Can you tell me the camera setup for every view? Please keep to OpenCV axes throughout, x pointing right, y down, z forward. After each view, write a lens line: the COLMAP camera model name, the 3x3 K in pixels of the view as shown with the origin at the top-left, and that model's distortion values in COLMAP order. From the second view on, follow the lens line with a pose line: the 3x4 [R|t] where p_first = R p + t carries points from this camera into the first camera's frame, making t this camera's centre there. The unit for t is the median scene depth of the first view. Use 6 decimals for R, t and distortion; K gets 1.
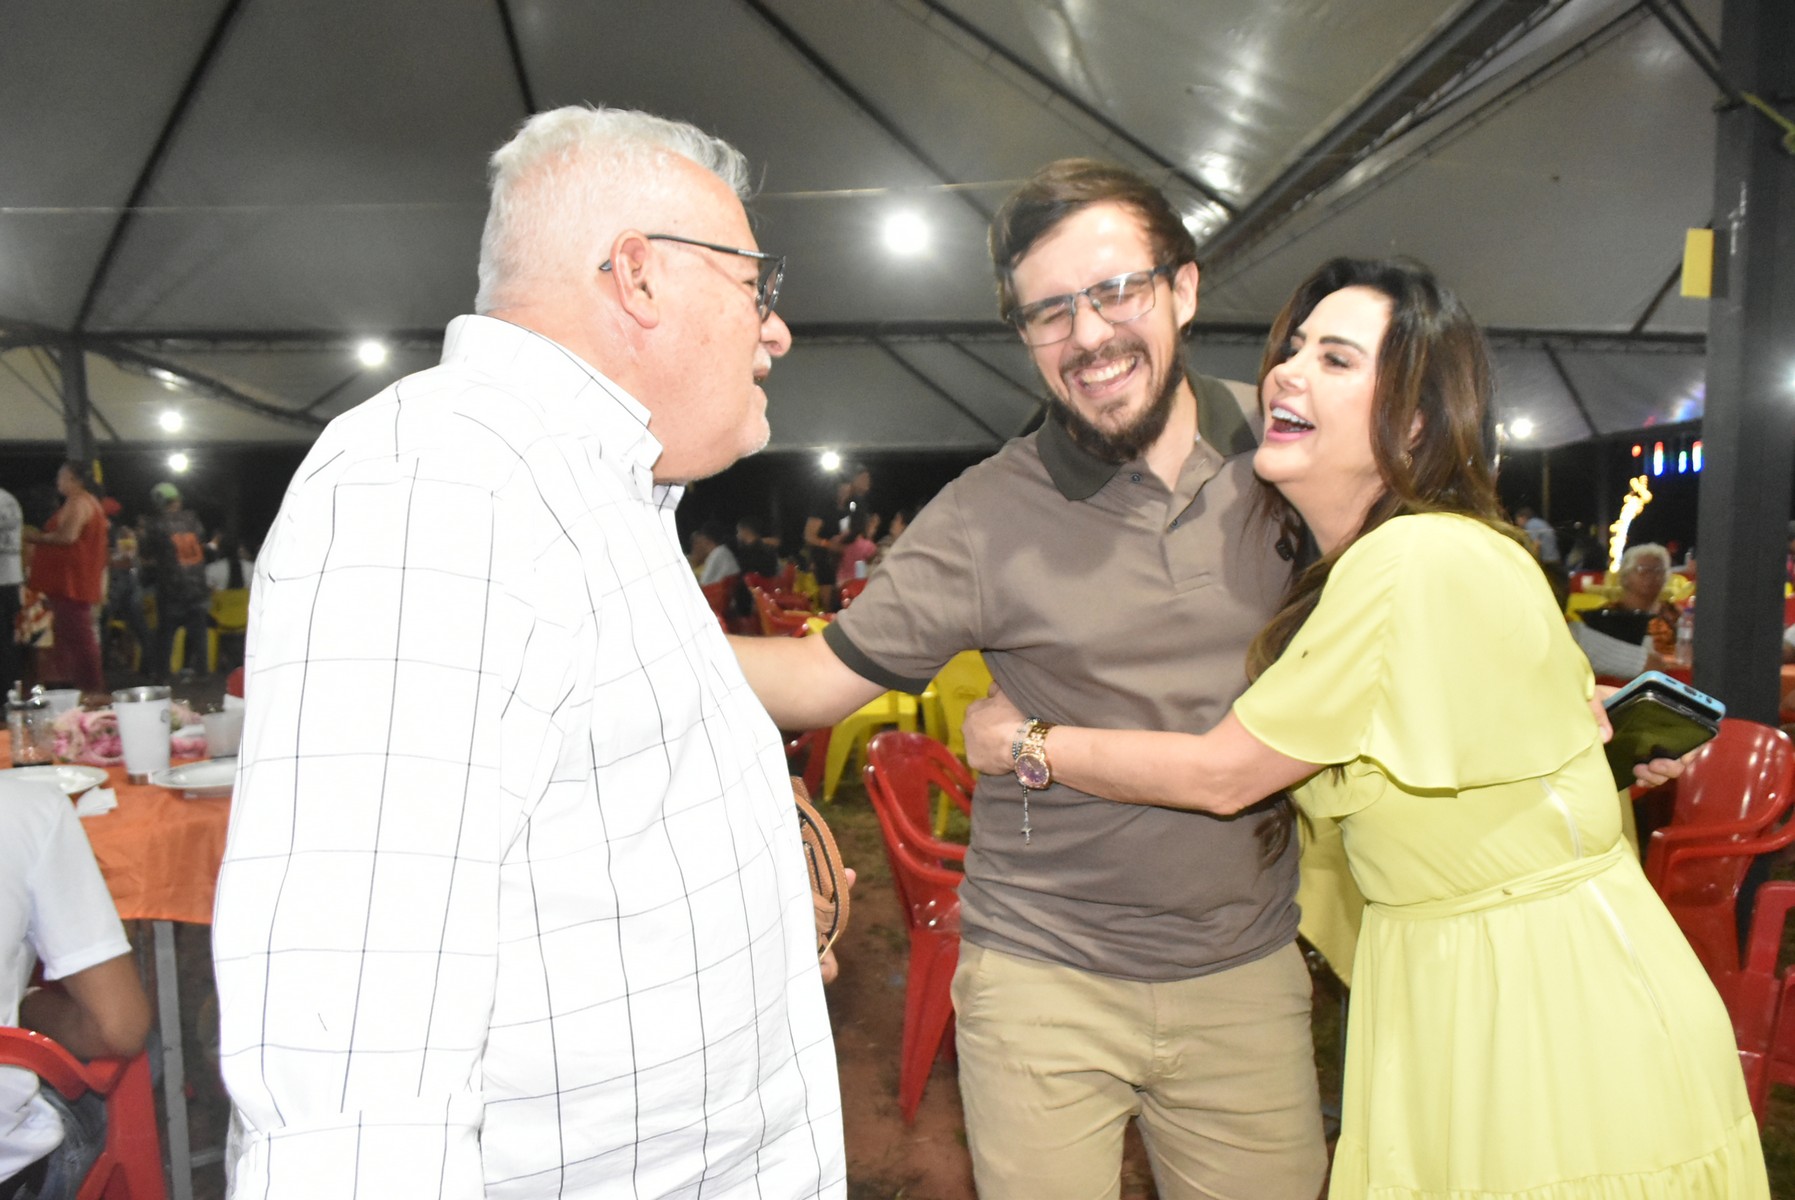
lens RADIAL K [[1393.1, 0, 907.2], [0, 1393.1, 605.7], [0, 0, 1]] dist [-0.014316, 0.011865]
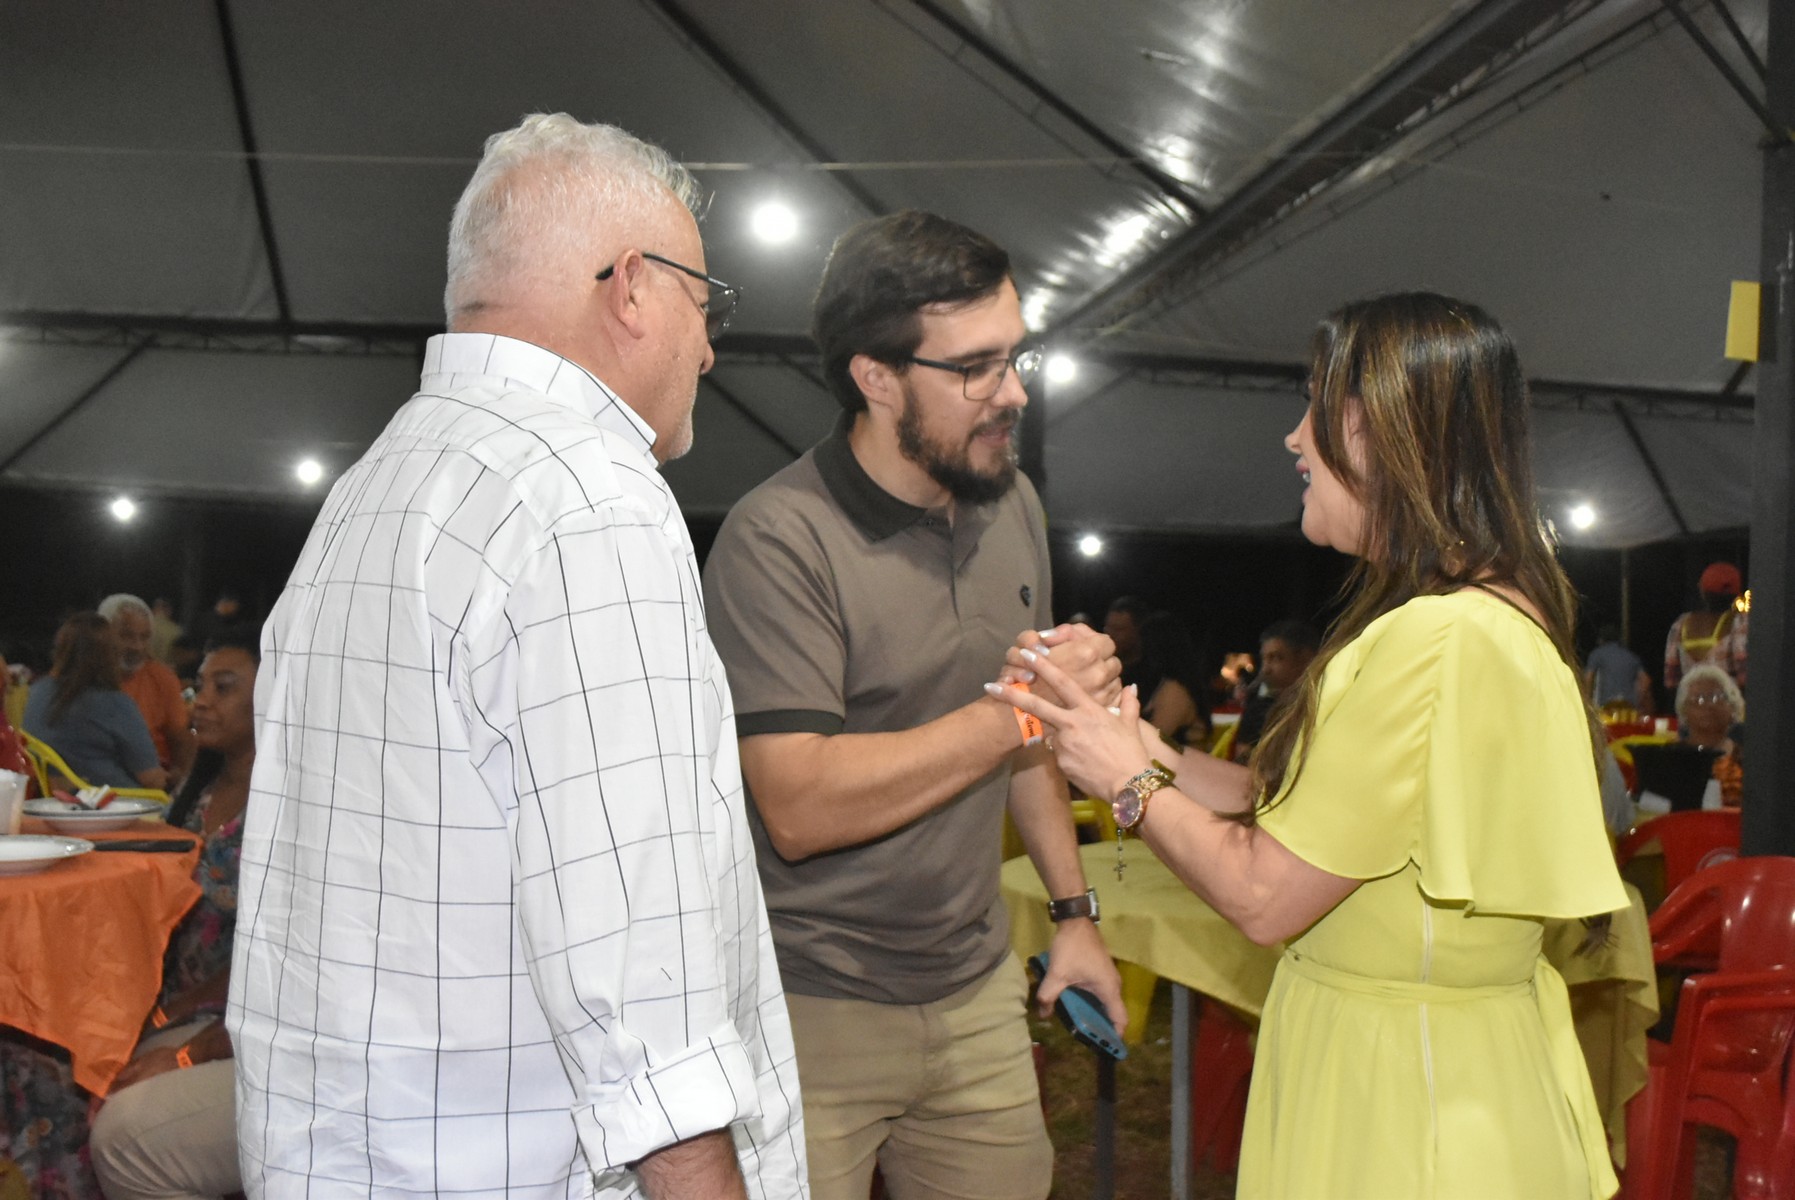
lens RADIAL K [[2178.0, 0, 890.9], [0, 2178.0, 601.6], [0, 0, 1]] dist [-0.020989, 0.000000]
pose [[0.994573, 0.035005, 0.097977, -0.040957], [-0.027324, 0.996526, -0.078666, 0.024028], [-0.100390, 0.075562, 0.992075, -0.138974]]
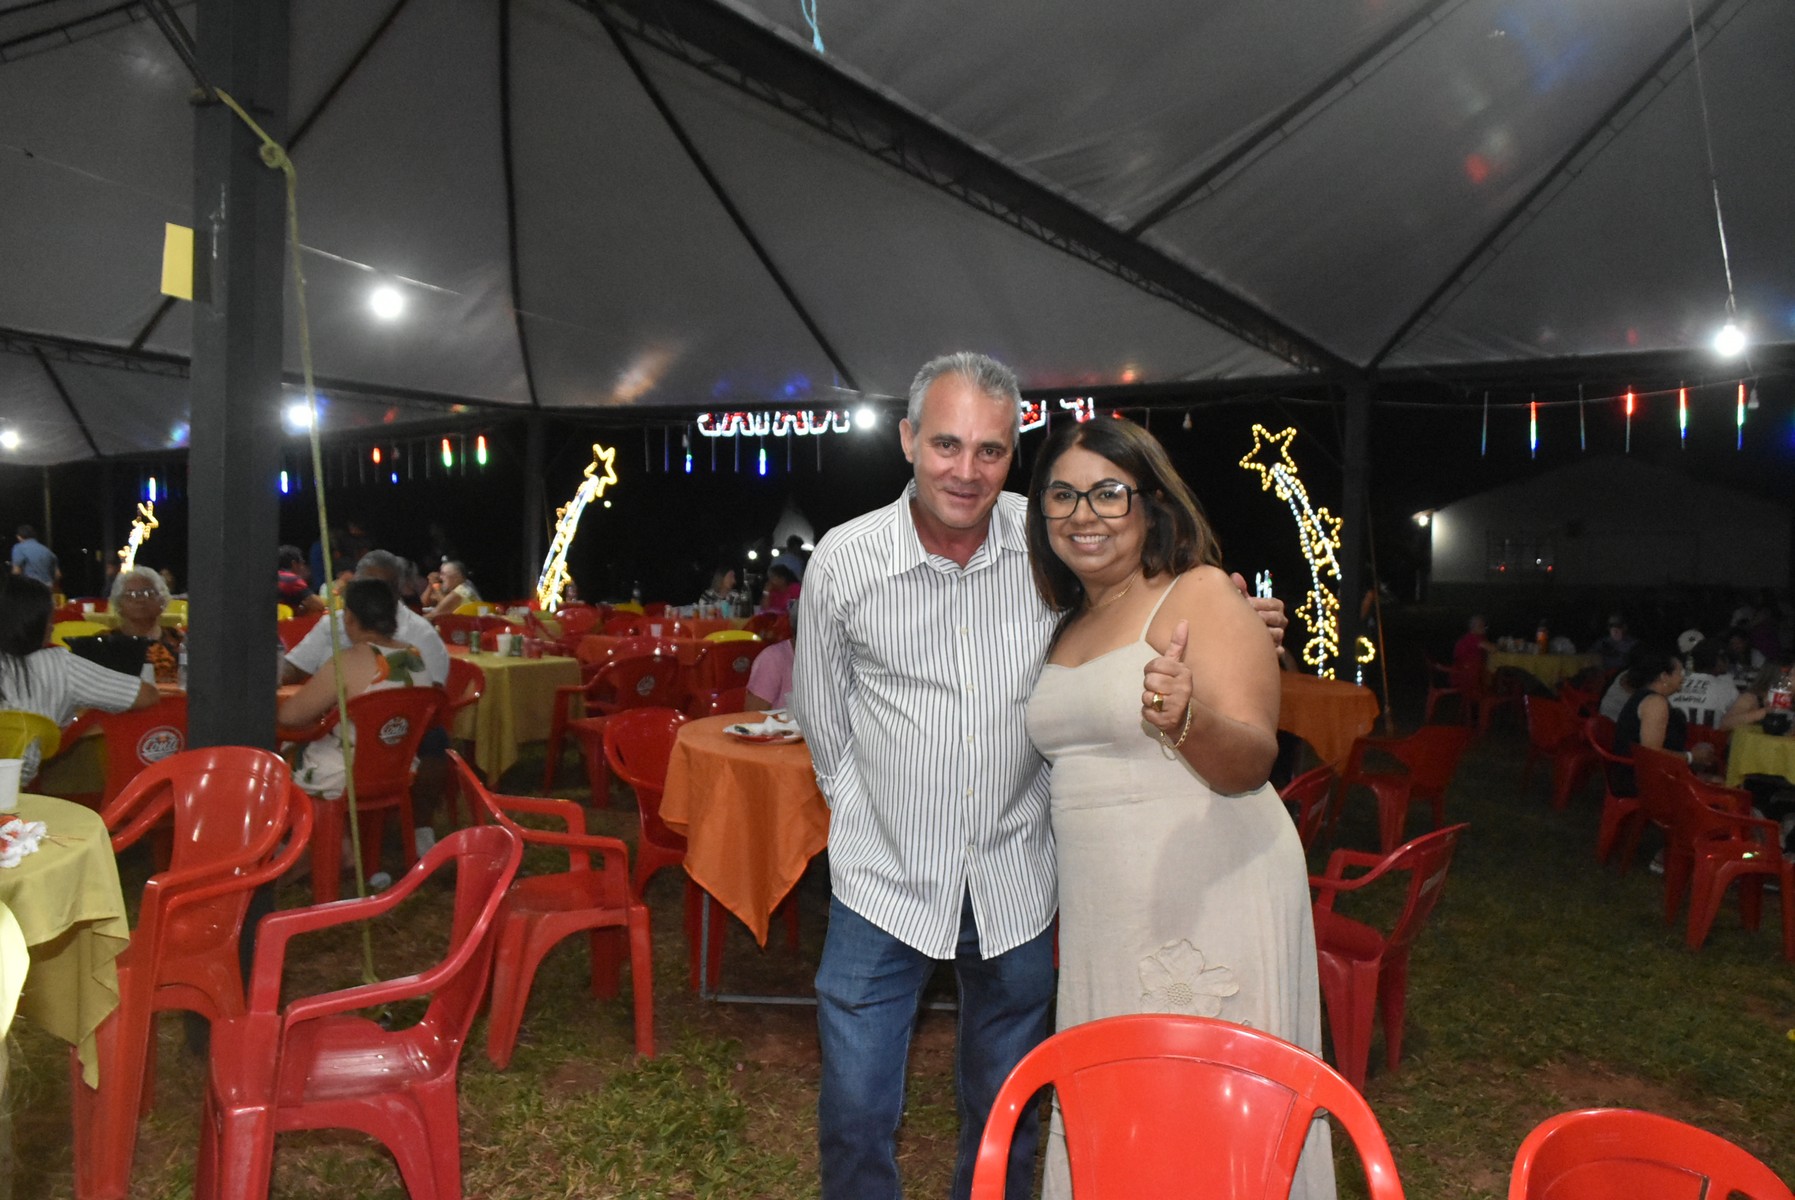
lens RADIAL K [[1393.1, 0, 893.3], [0, 1393.1, 600.7], [0, 0, 1]] dist [-0.014316, 0.011865]
pose [[0.562940, -0.016499, 0.826333, 0.034818], [0.036803, 0.999309, -0.005120, 0.002254], [-0.825678, 0.033293, 0.563159, 0.045759]]
